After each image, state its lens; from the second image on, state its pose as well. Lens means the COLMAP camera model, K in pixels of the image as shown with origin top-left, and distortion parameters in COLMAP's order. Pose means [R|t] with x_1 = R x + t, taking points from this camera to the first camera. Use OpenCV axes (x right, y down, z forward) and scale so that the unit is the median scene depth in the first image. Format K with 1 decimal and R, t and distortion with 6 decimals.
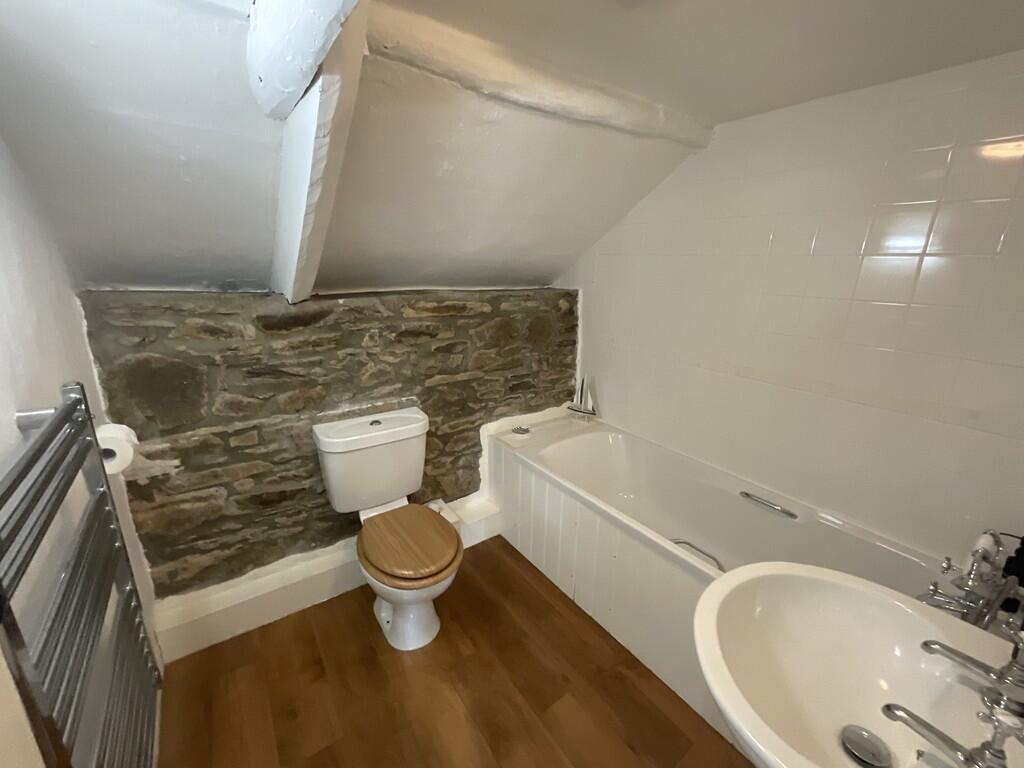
lens RADIAL K [[415.4, 0, 511.7], [0, 415.4, 382.4], [0, 0, 1]] dist [0.000615, 0.000125]
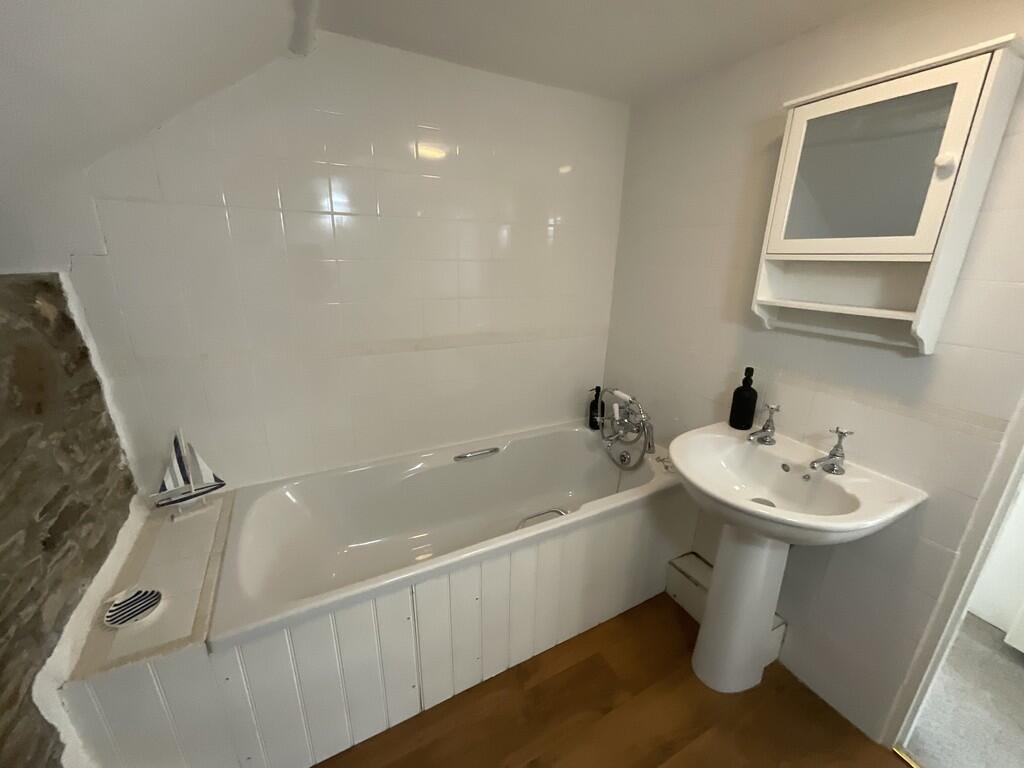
lens RADIAL K [[415.4, 0, 511.0], [0, 415.4, 386.0], [0, 0, 1]] dist [0.000615, 0.000125]
pose [[0.147899, -0.324217, 0.934350, -0.245063], [0.257320, 0.924817, 0.280178, -0.113906], [-0.954941, 0.198988, 0.220207, 0.470134]]
